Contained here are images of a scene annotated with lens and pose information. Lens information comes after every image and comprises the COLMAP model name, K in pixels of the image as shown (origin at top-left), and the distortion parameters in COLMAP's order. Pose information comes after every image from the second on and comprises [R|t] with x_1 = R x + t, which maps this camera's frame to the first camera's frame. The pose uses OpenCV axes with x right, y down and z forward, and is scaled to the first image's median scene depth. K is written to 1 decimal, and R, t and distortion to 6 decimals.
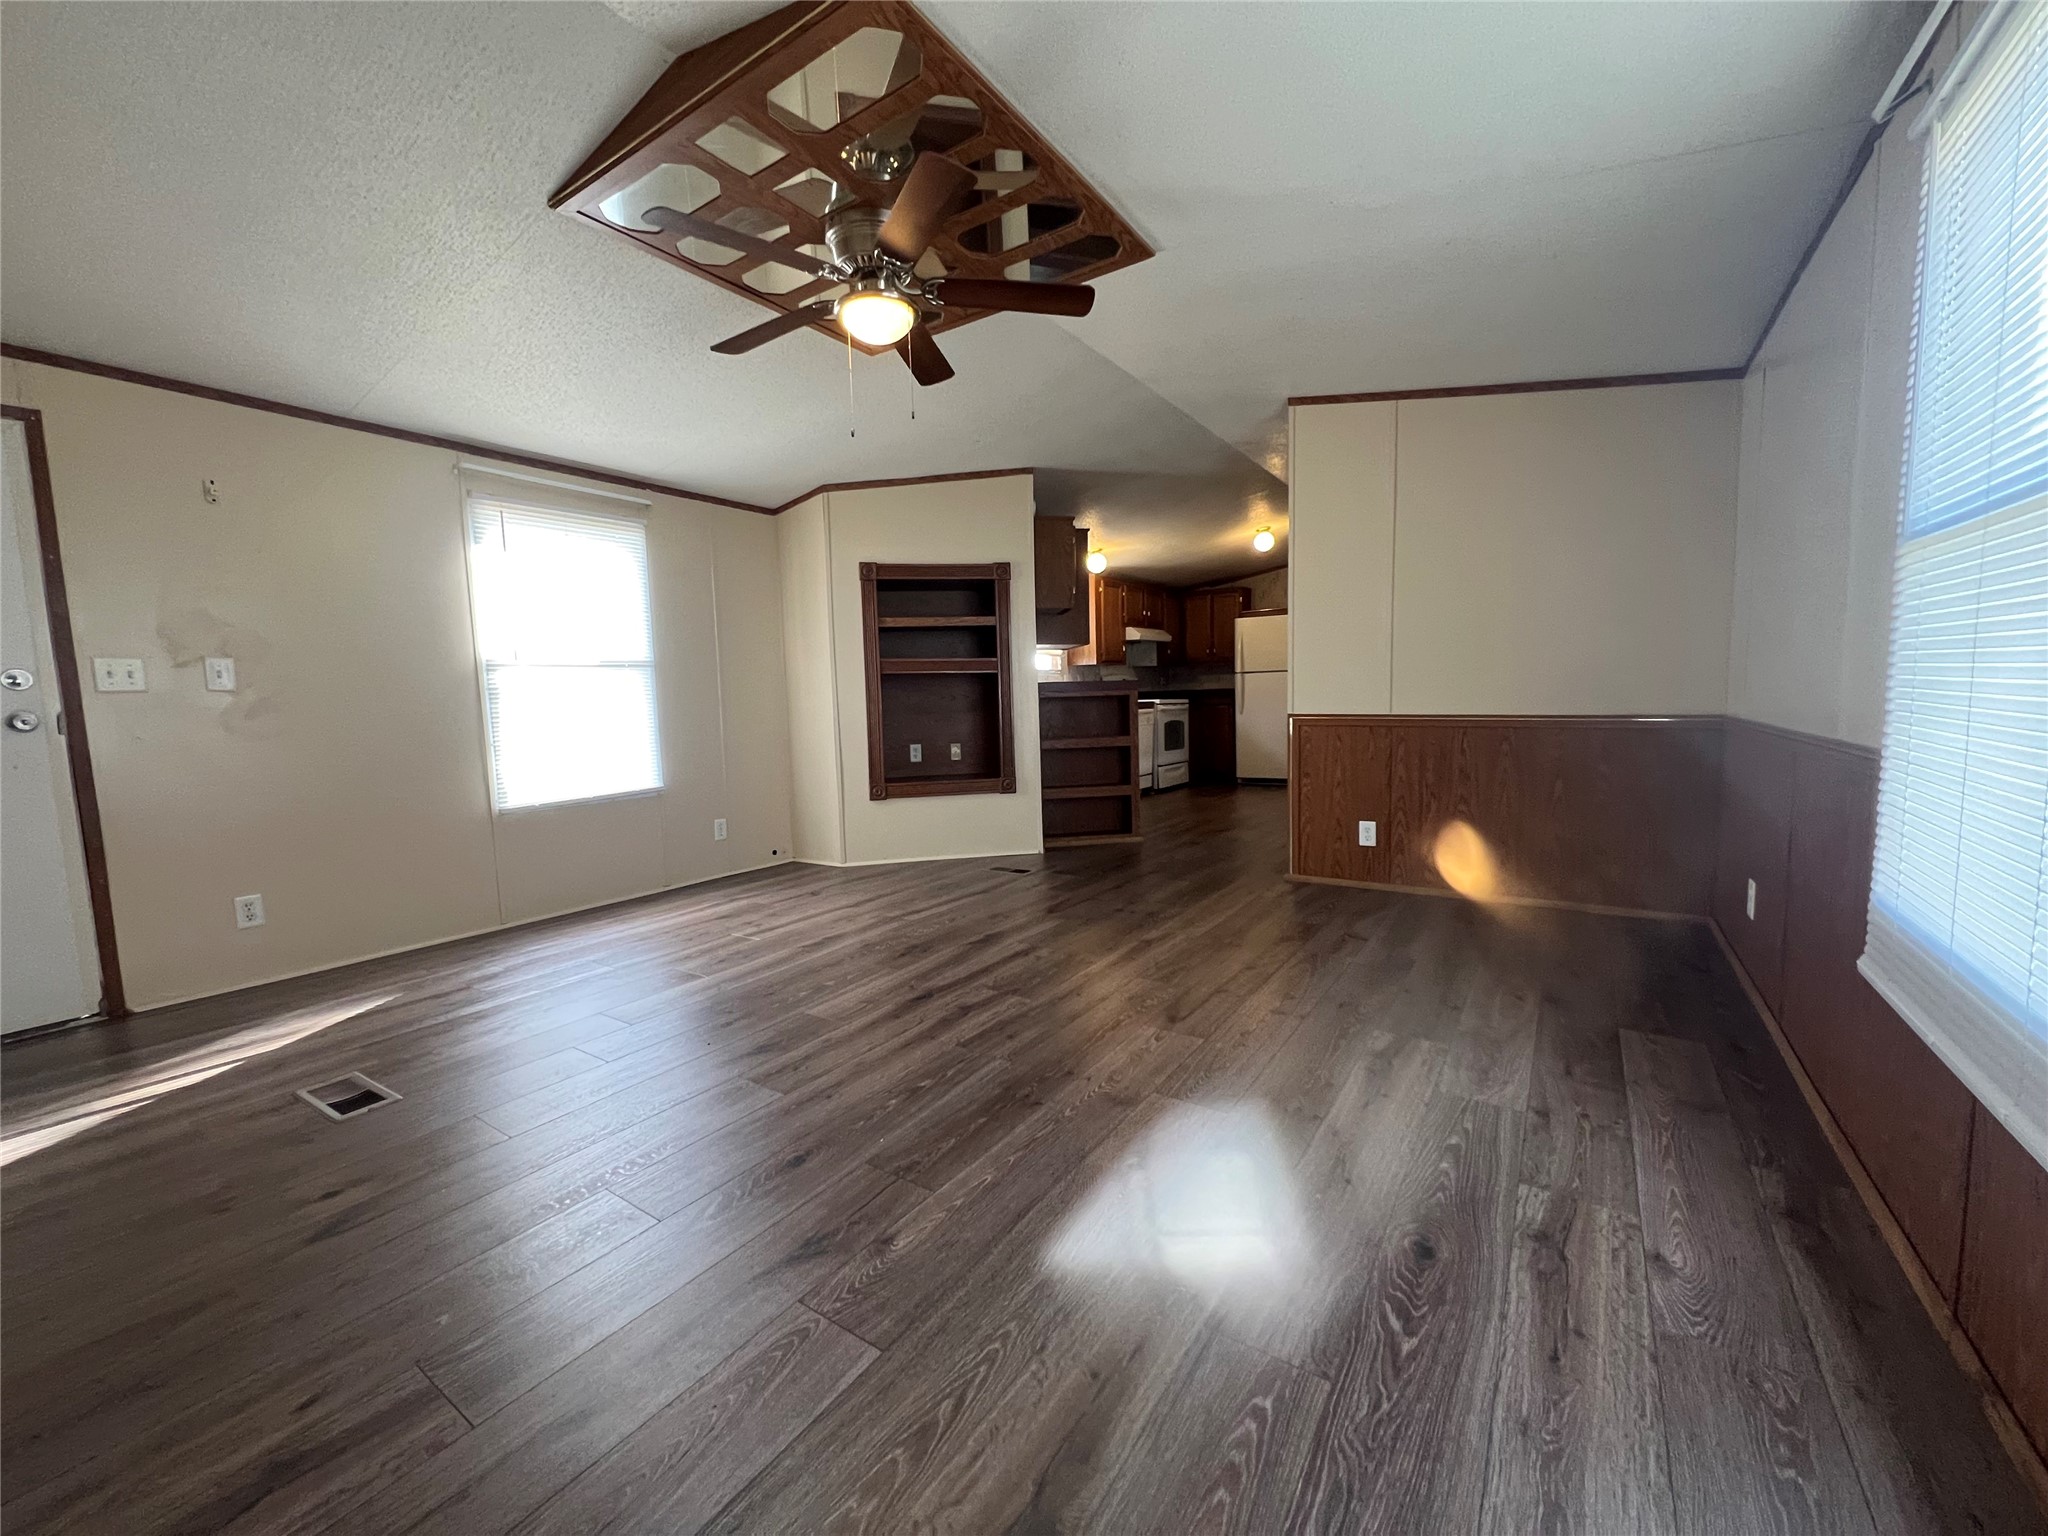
lens RADIAL K [[816.9, 0, 1016.1], [0, 816.9, 756.2], [0, 0, 1]] dist [0.001237, 0.000134]
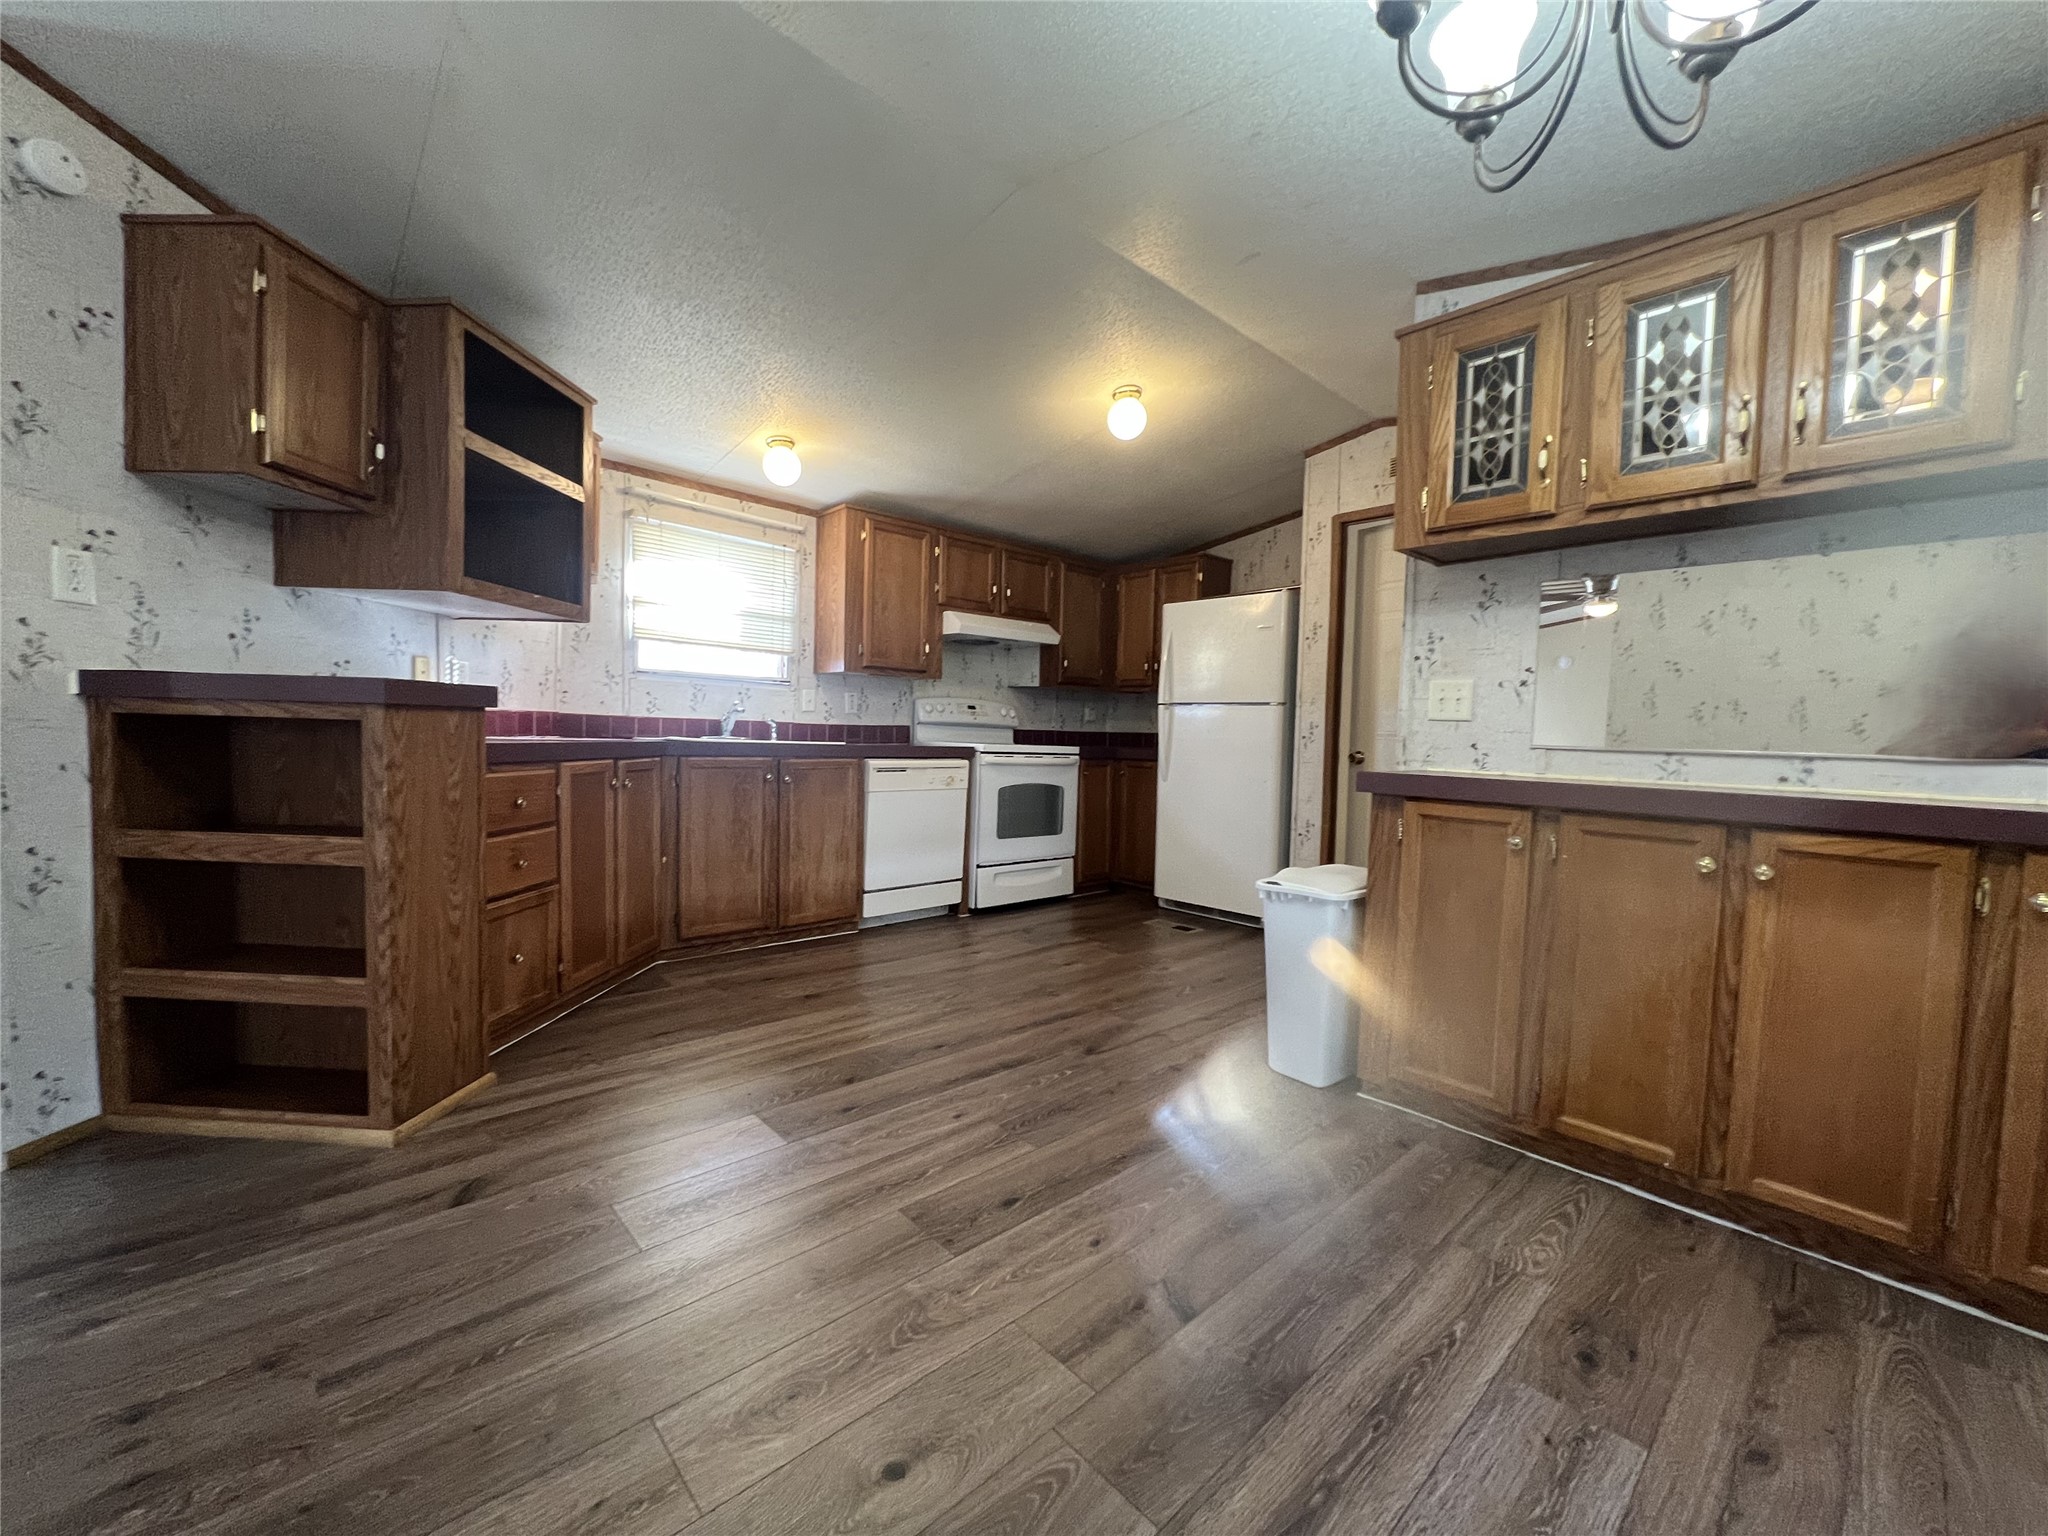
lens RADIAL K [[808.8, 0, 1032.0], [0, 808.8, 769.6], [0, 0, 1]] dist [0.000876, 0.000078]
pose [[0.974226, 0.067283, -0.215306, 0.673740], [-0.071973, 0.997308, -0.014004, -0.099322], [0.213784, 0.029139, 0.976446, 1.010260]]
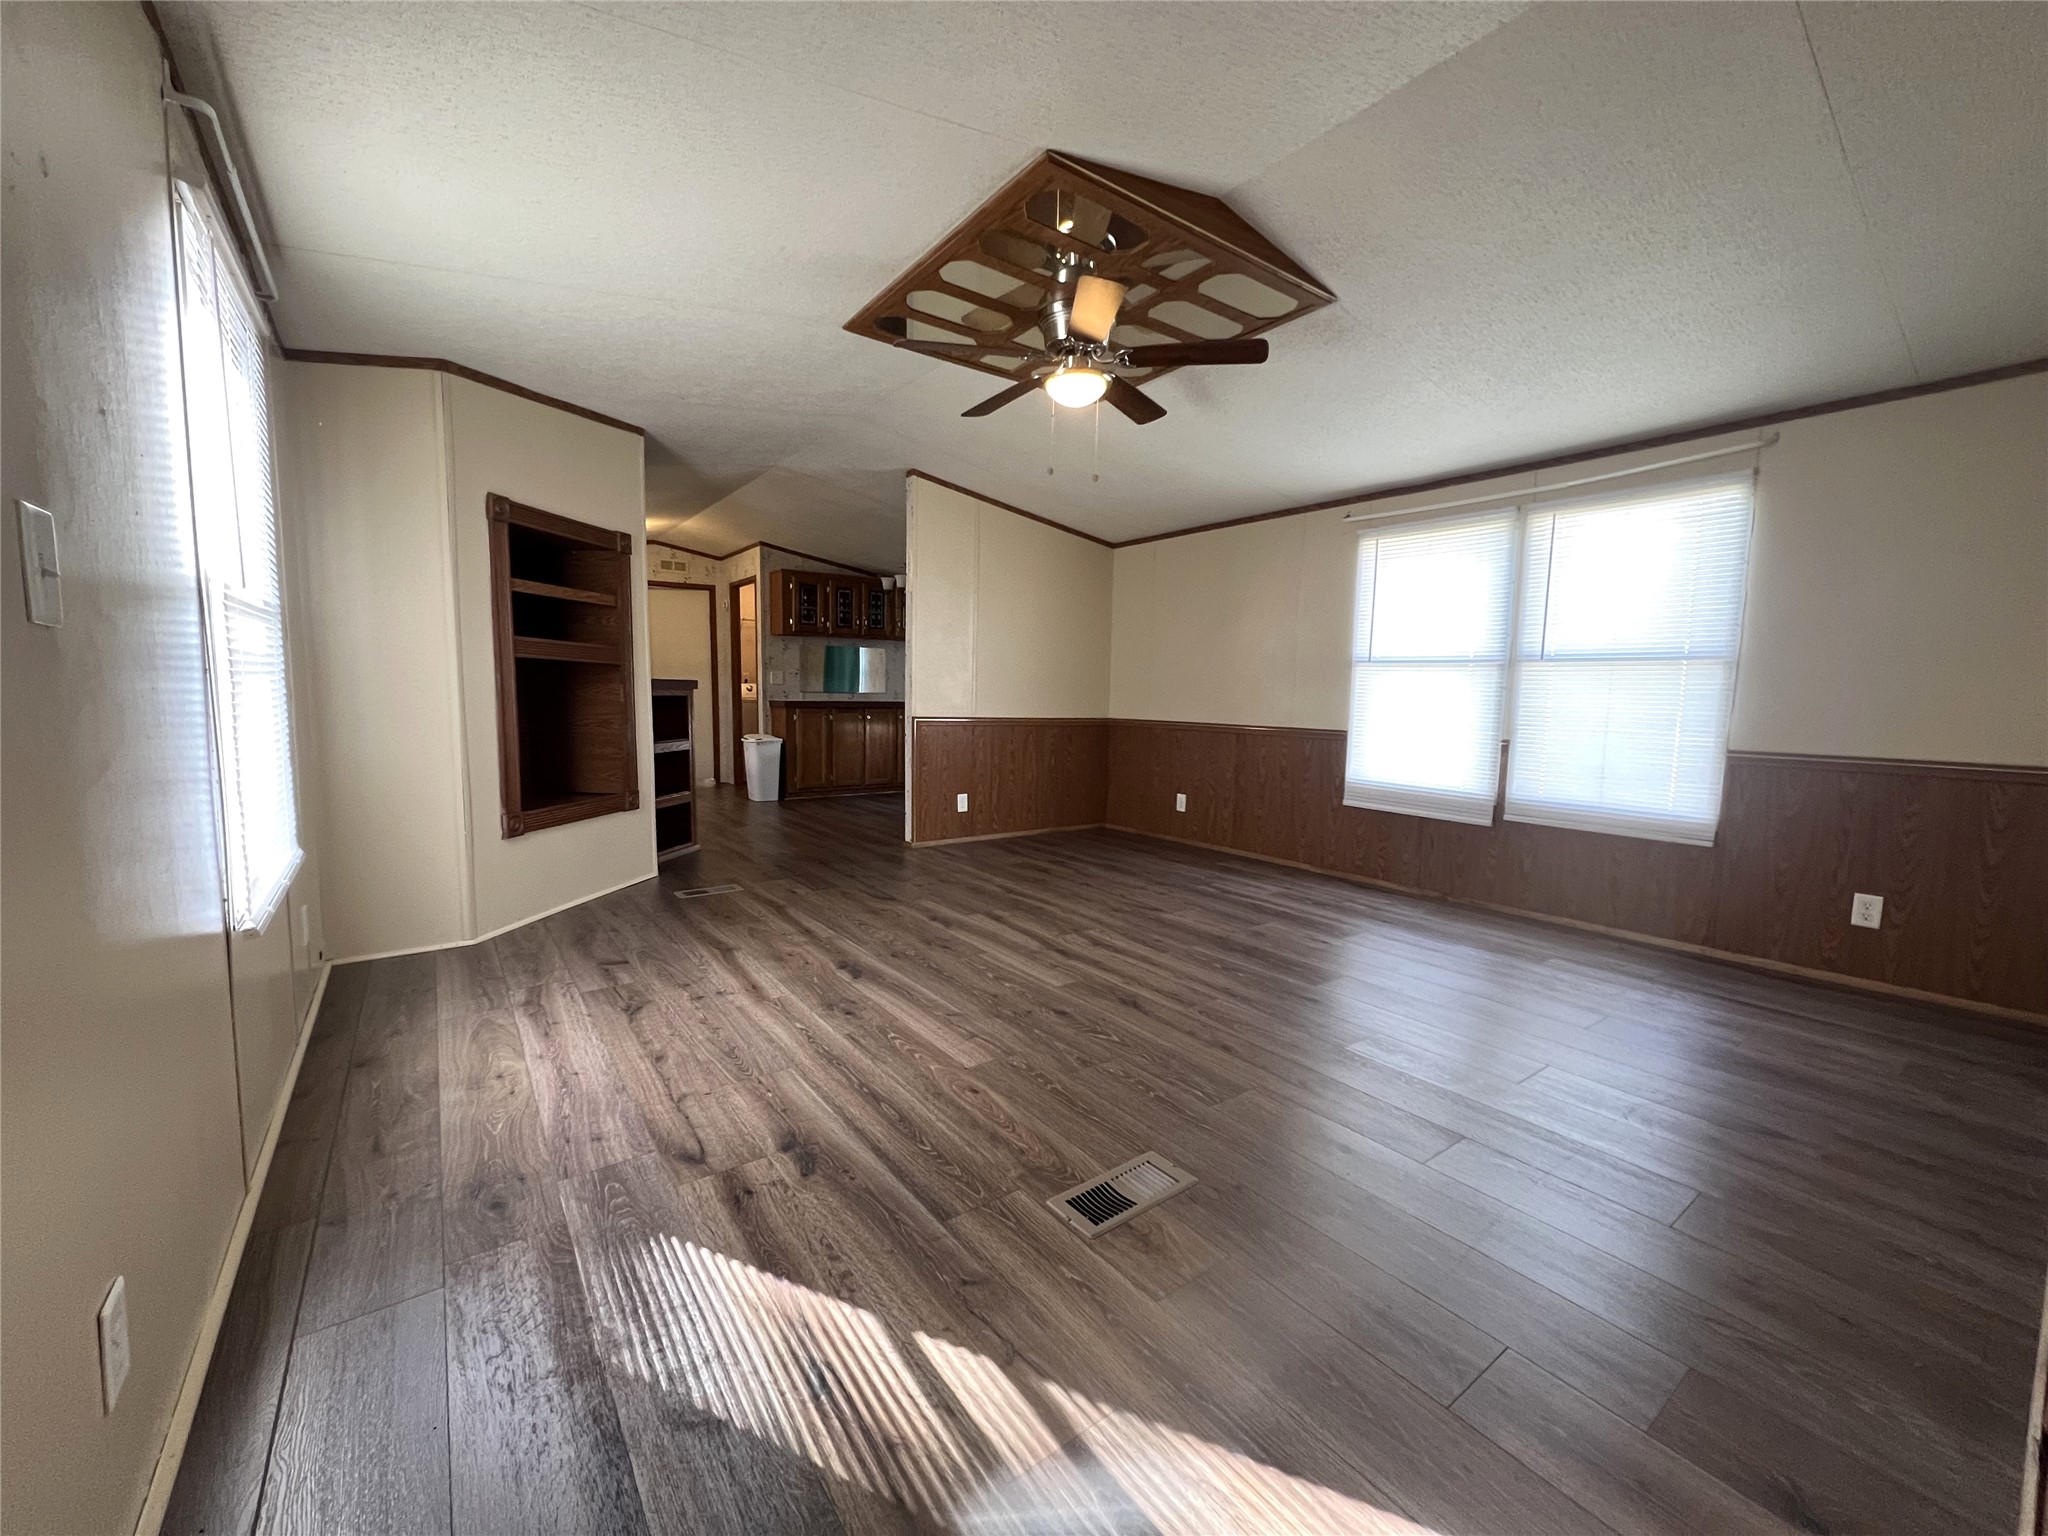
lens RADIAL K [[818.8, 0, 1018.4], [0, 818.8, 773.0], [0, 0, 1]] dist [-0.000655, -0.000037]
pose [[0.329609, -0.061072, 0.942140, -0.931371], [0.042598, 0.997851, 0.049780, -0.024588], [-0.943156, 0.023726, 0.331502, 0.480007]]
